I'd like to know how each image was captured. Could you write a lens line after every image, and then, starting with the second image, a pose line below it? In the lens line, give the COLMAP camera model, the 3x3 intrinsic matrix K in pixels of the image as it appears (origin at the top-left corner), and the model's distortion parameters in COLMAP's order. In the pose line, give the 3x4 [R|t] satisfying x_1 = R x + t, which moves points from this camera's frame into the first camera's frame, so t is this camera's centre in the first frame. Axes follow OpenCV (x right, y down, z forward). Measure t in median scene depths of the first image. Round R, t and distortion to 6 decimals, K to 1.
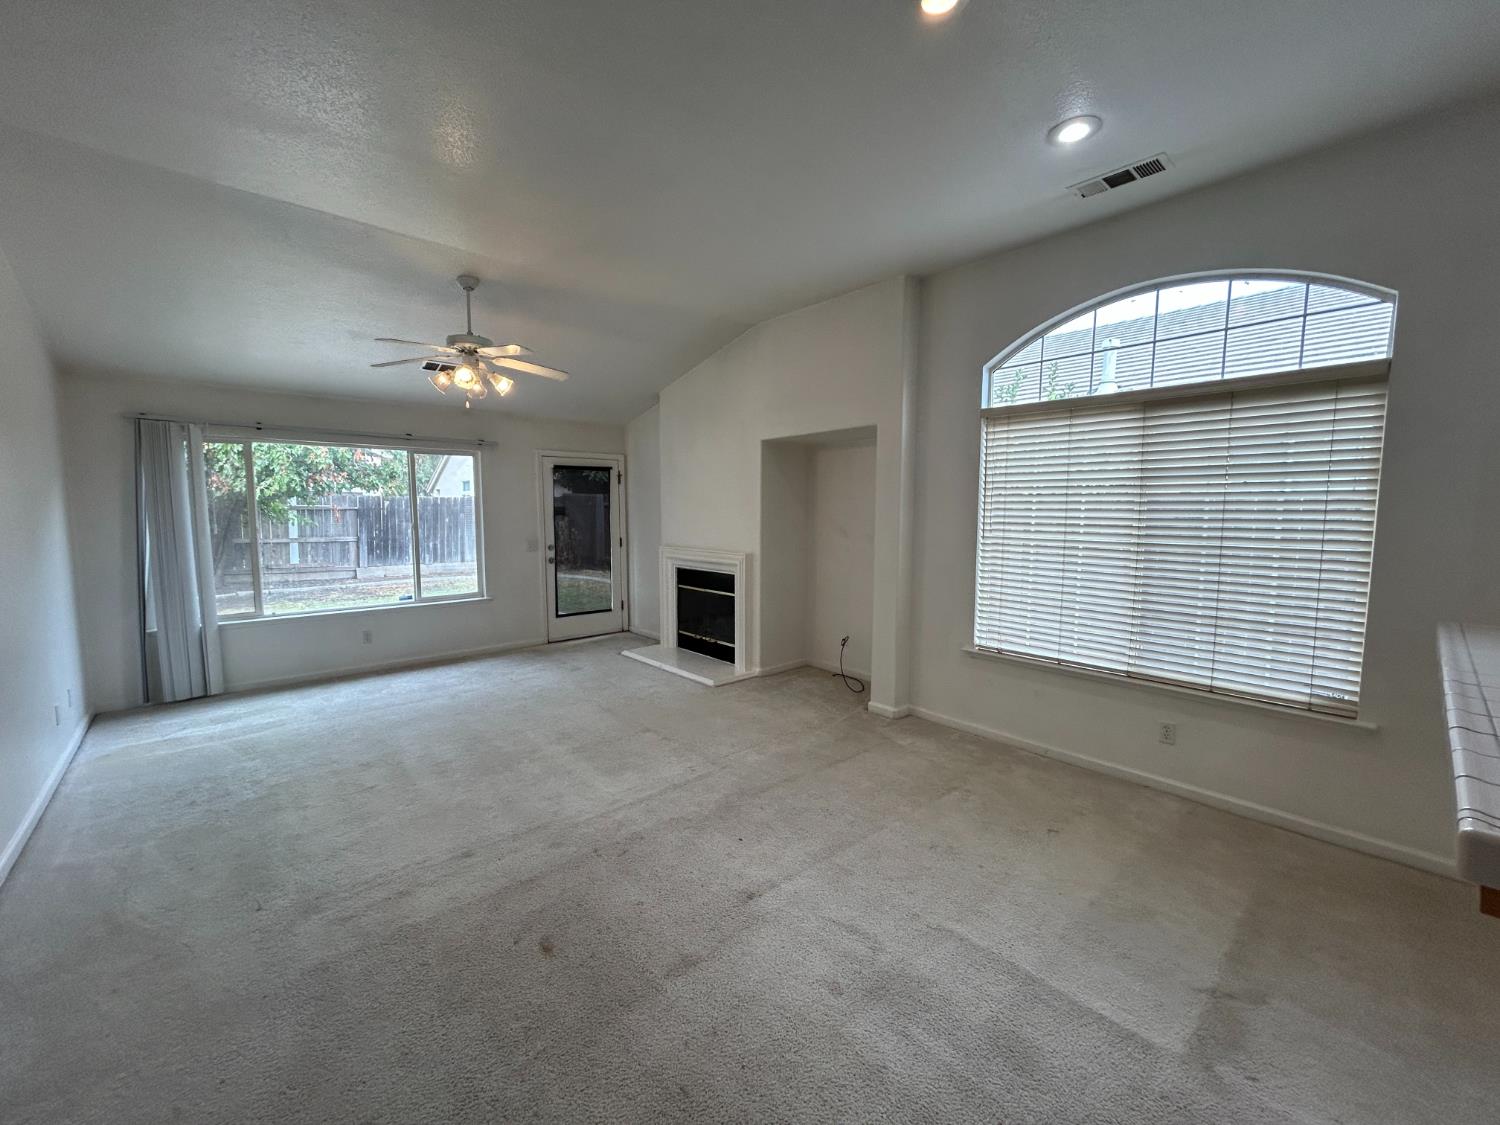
lens RADIAL K [[604.3, 0, 747.0], [0, 604.3, 560.2], [0, 0, 1]] dist [-0.001864, 0.000521]
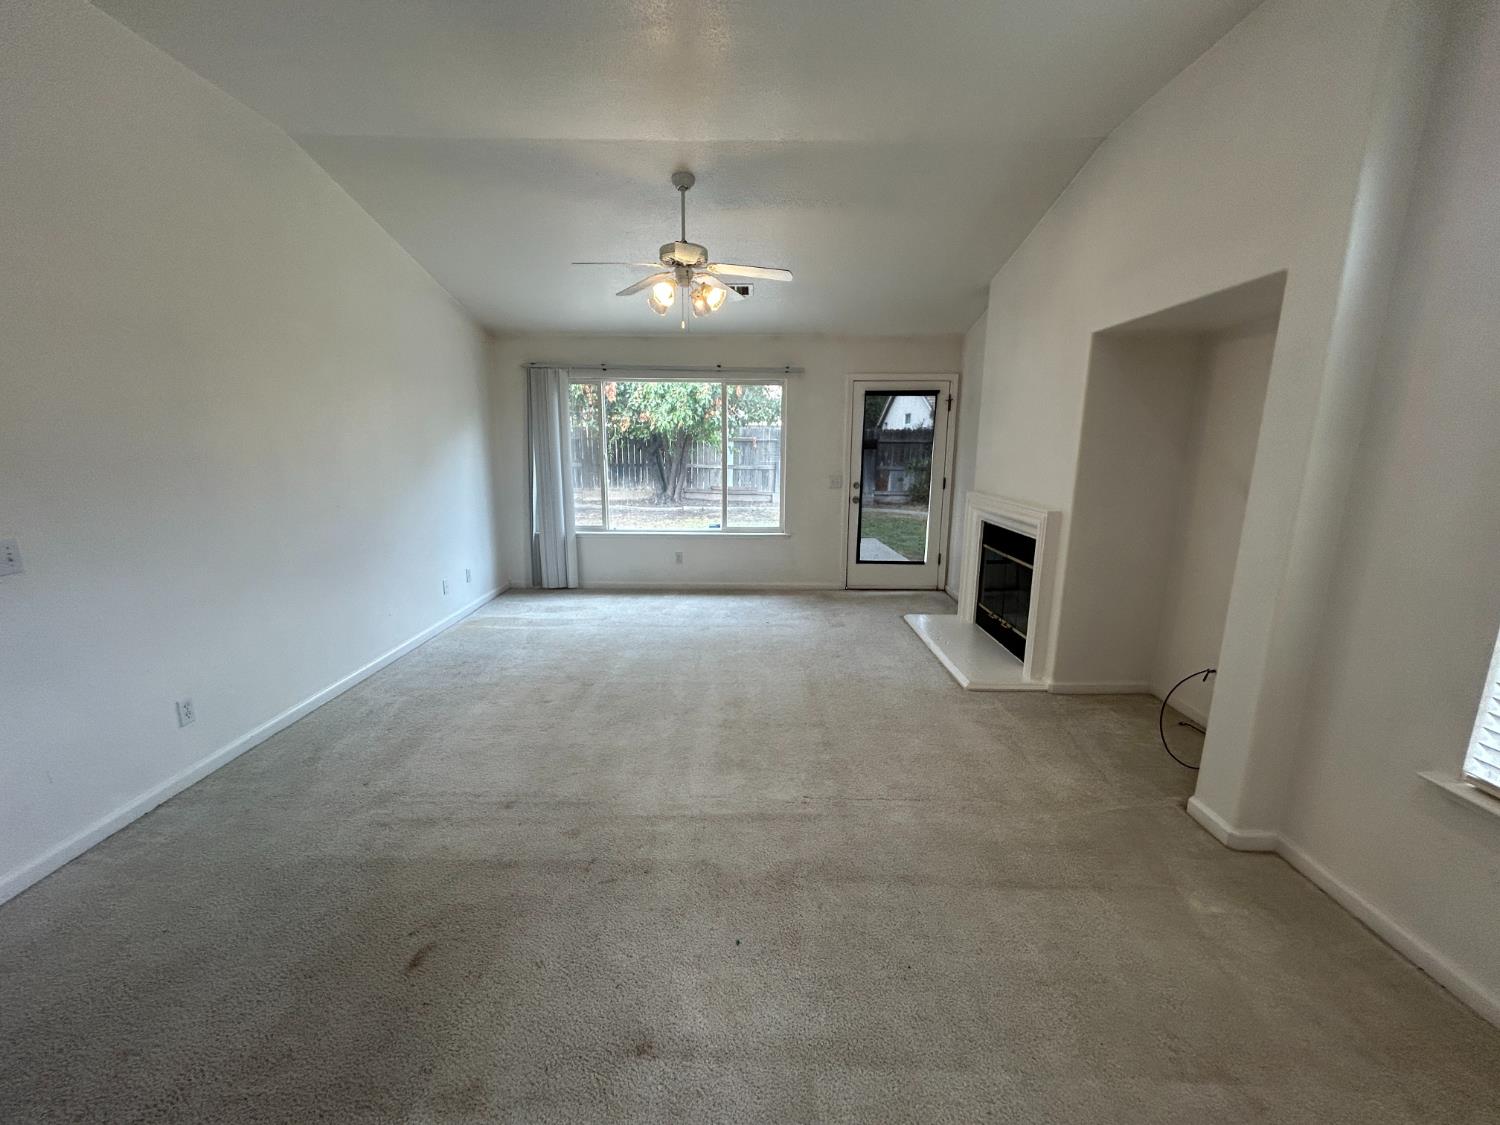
lens RADIAL K [[604.3, 0, 749.9], [0, 604.3, 558.9], [0, 0, 1]] dist [-0.001864, 0.000521]
pose [[0.747482, 0.134688, -0.650484, 0.237573], [-0.065208, 0.989377, 0.129927, -0.029474], [0.661073, -0.054702, 0.748325, 0.334700]]
